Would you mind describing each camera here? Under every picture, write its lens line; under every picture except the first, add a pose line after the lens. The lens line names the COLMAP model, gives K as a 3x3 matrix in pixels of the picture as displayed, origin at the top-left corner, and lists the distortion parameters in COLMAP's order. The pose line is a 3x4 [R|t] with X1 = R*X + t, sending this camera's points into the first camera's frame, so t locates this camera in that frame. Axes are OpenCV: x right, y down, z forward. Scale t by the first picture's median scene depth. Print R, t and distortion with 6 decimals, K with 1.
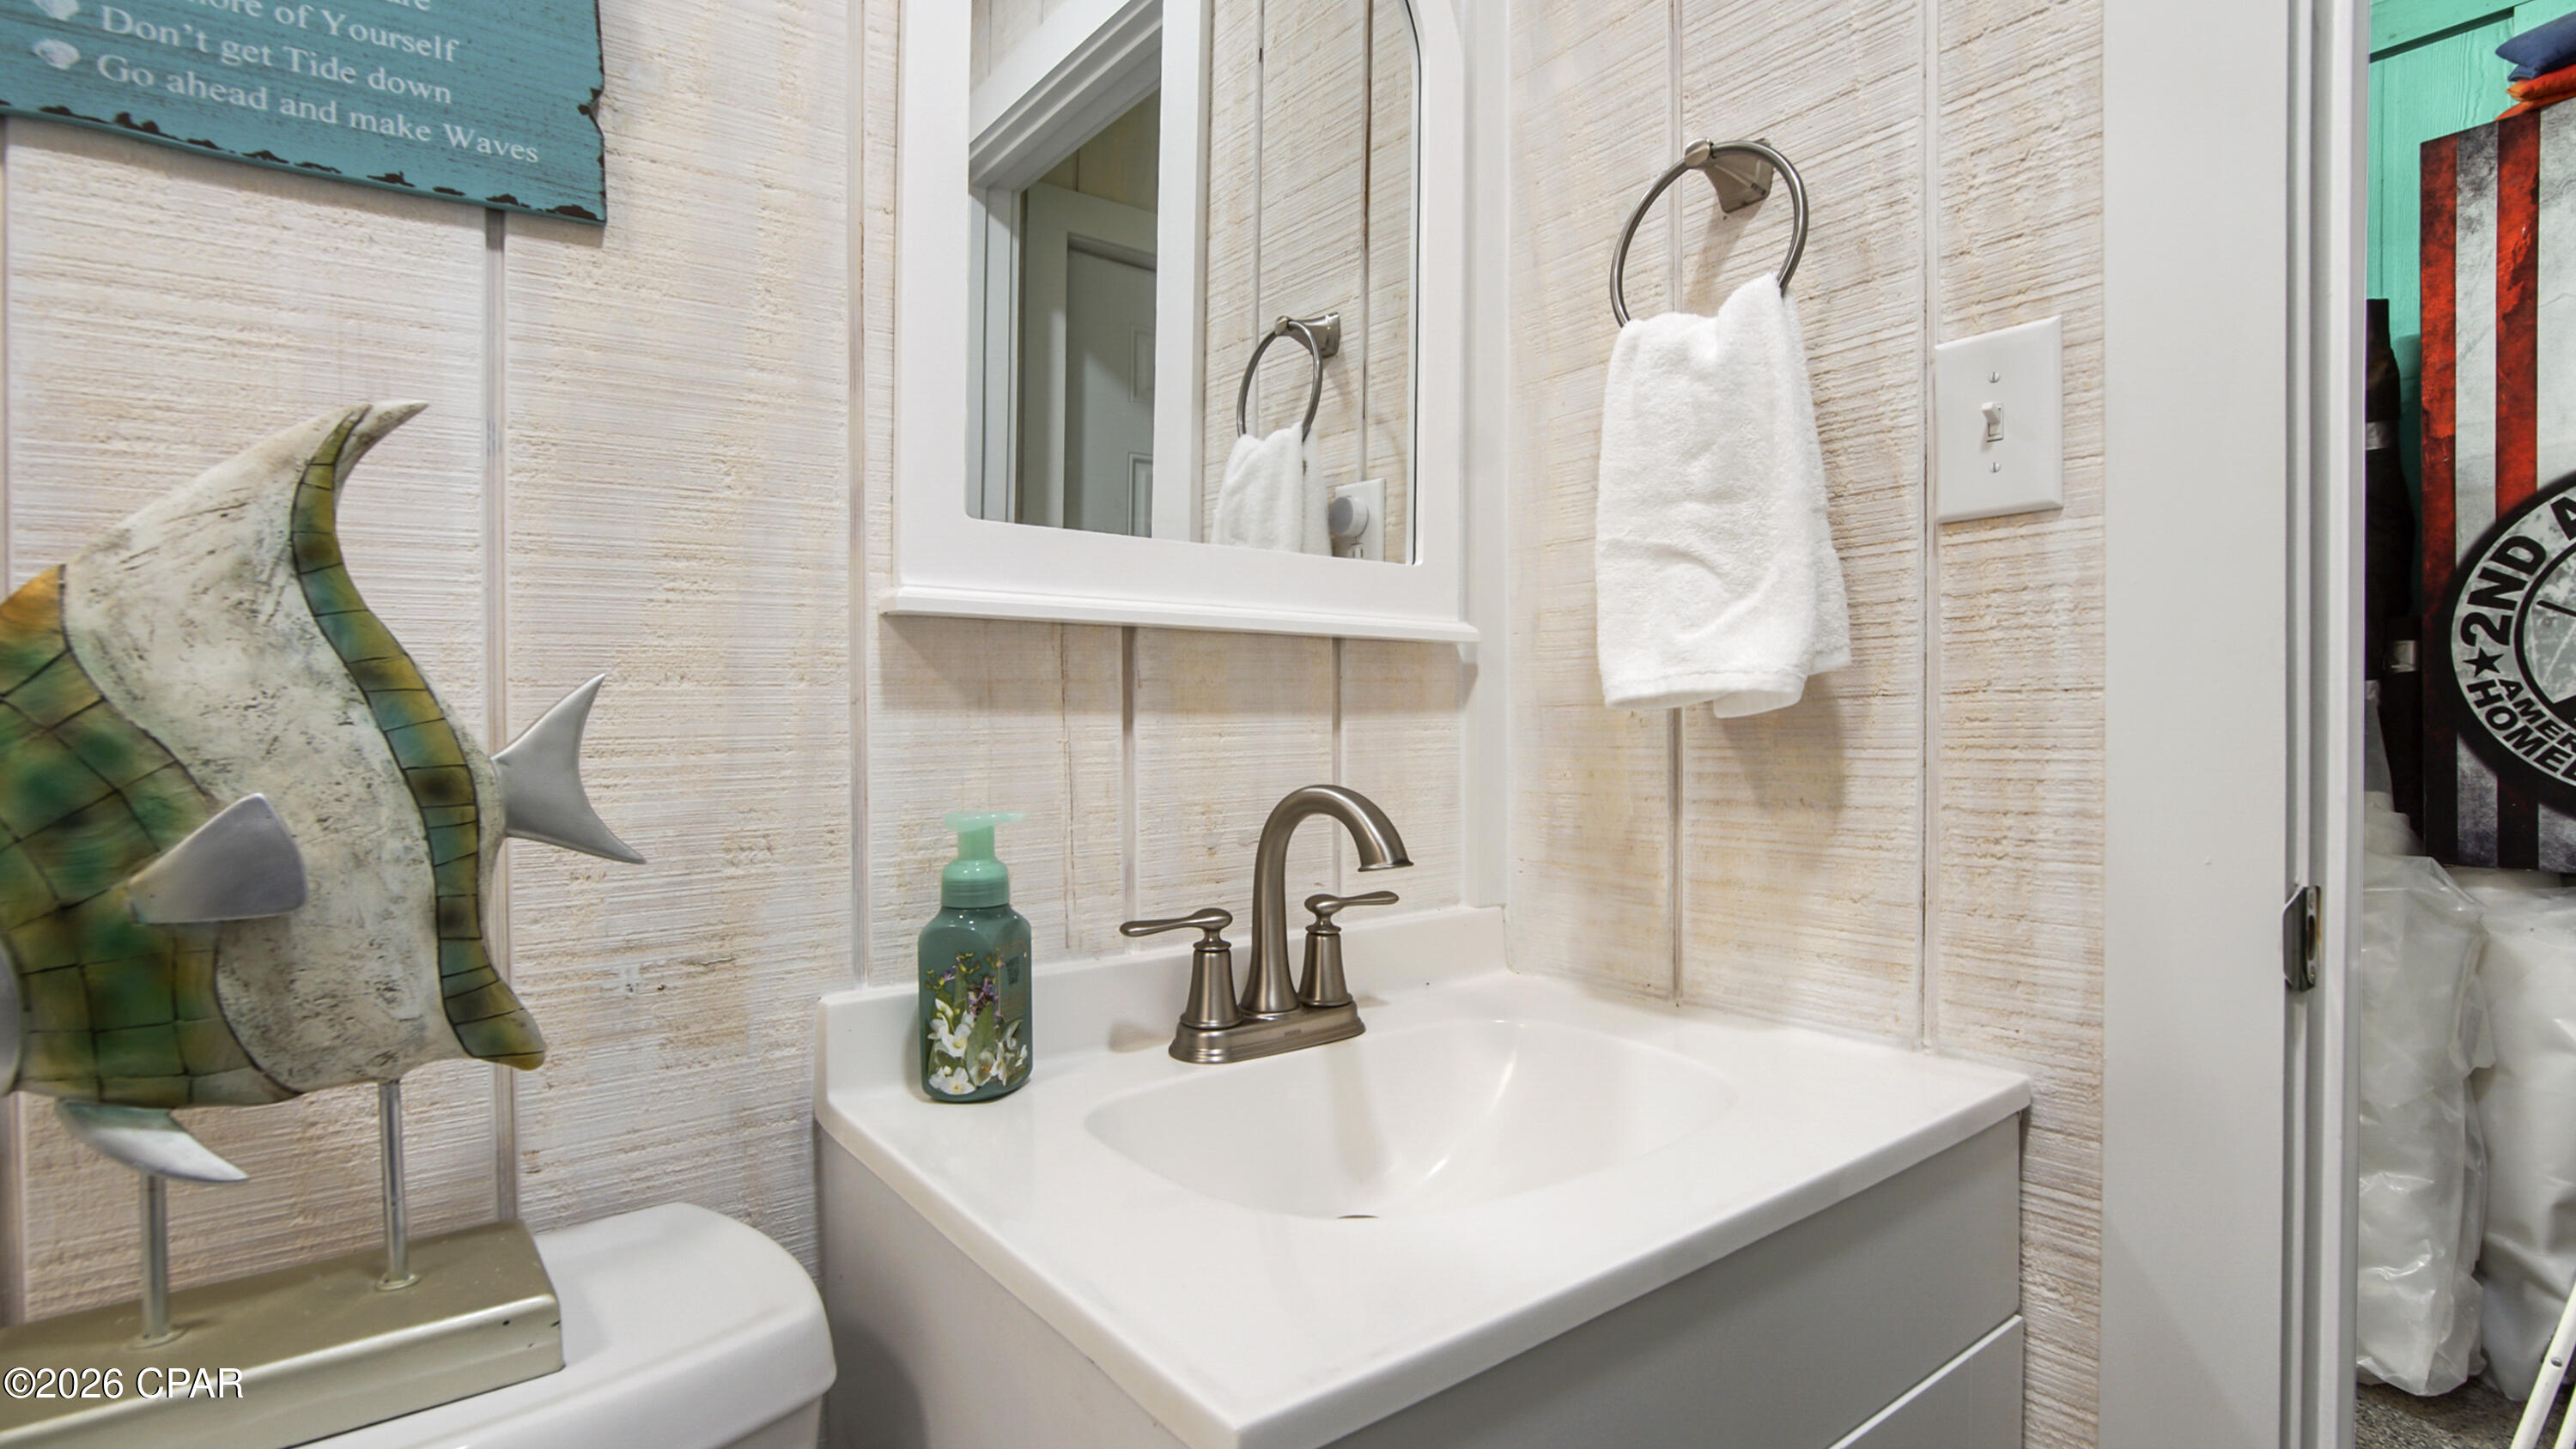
lens RADIAL K [[1196.2, 0, 1274.2], [0, 1196.2, 719.4], [0, 0, 1]] dist [-0.028411, 0.000708]
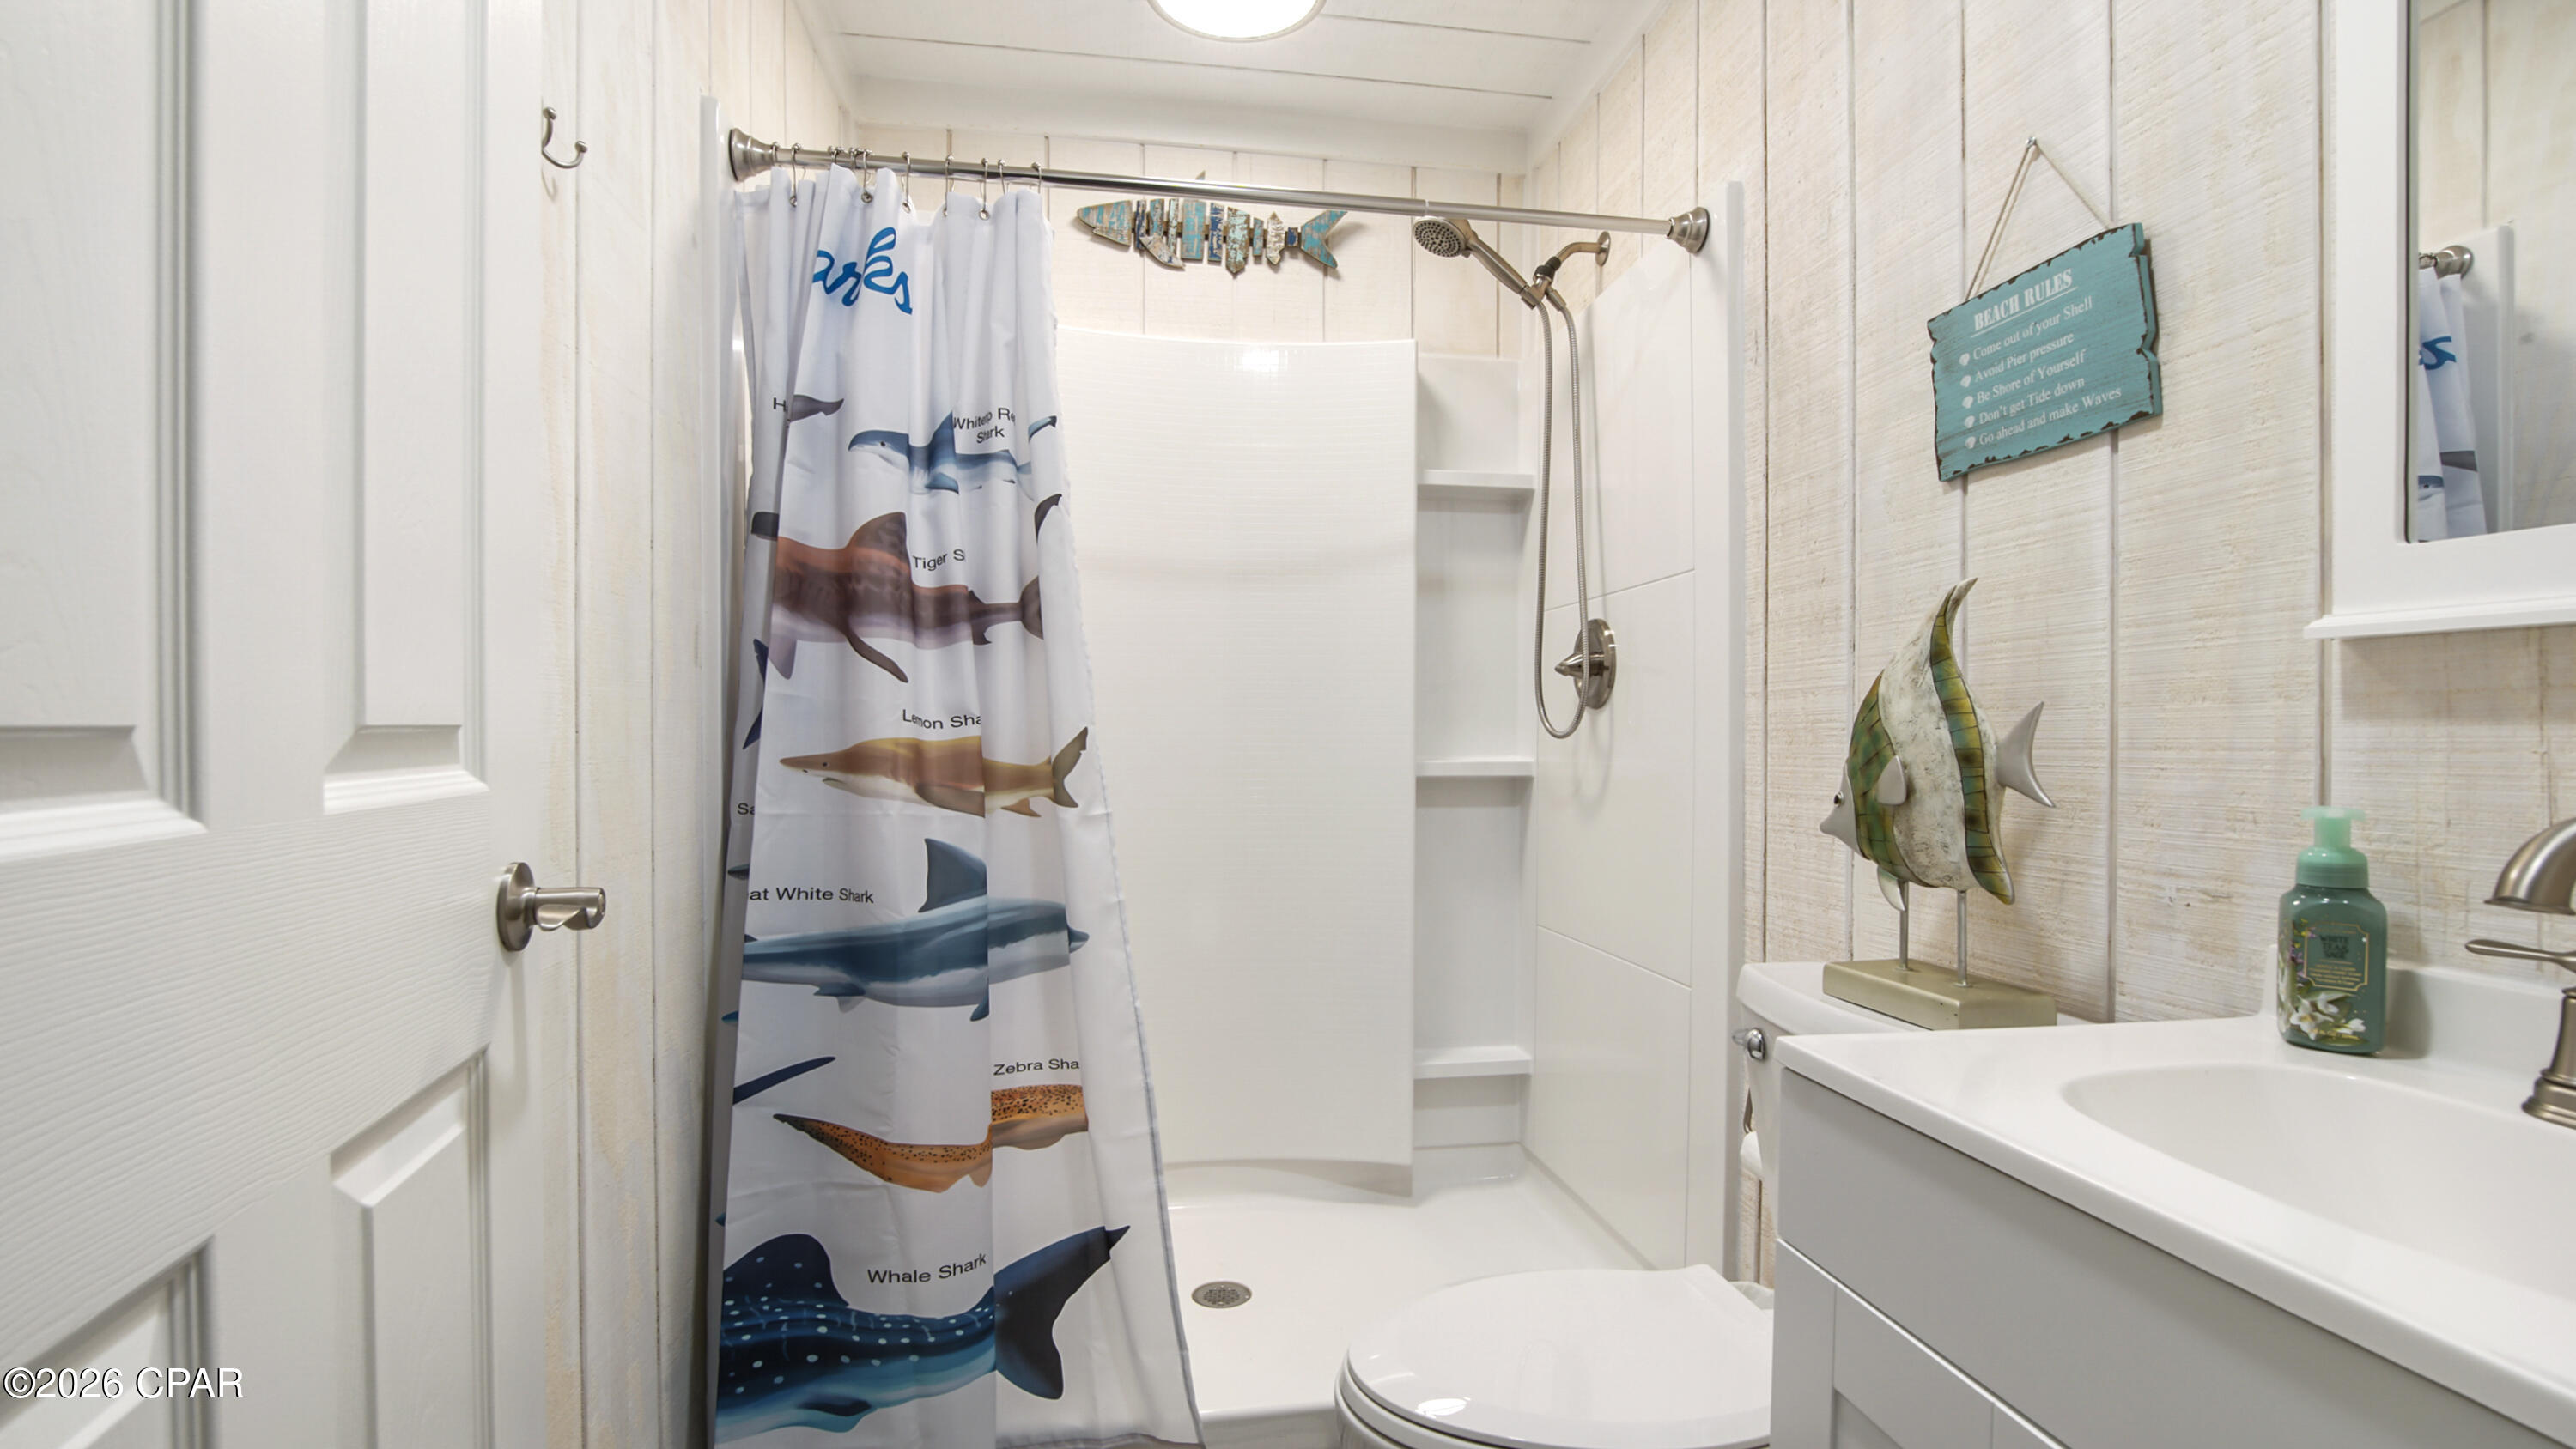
lens RADIAL K [[1196.2, 0, 1283.7], [0, 1196.2, 722.4], [0, 0, 1]] dist [-0.028411, 0.000708]
pose [[-0.459230, 0.004085, -0.888308, 1.448006], [0.003330, 0.999990, 0.002877, -0.014902], [0.888311, -0.001637, -0.459239, 0.720143]]
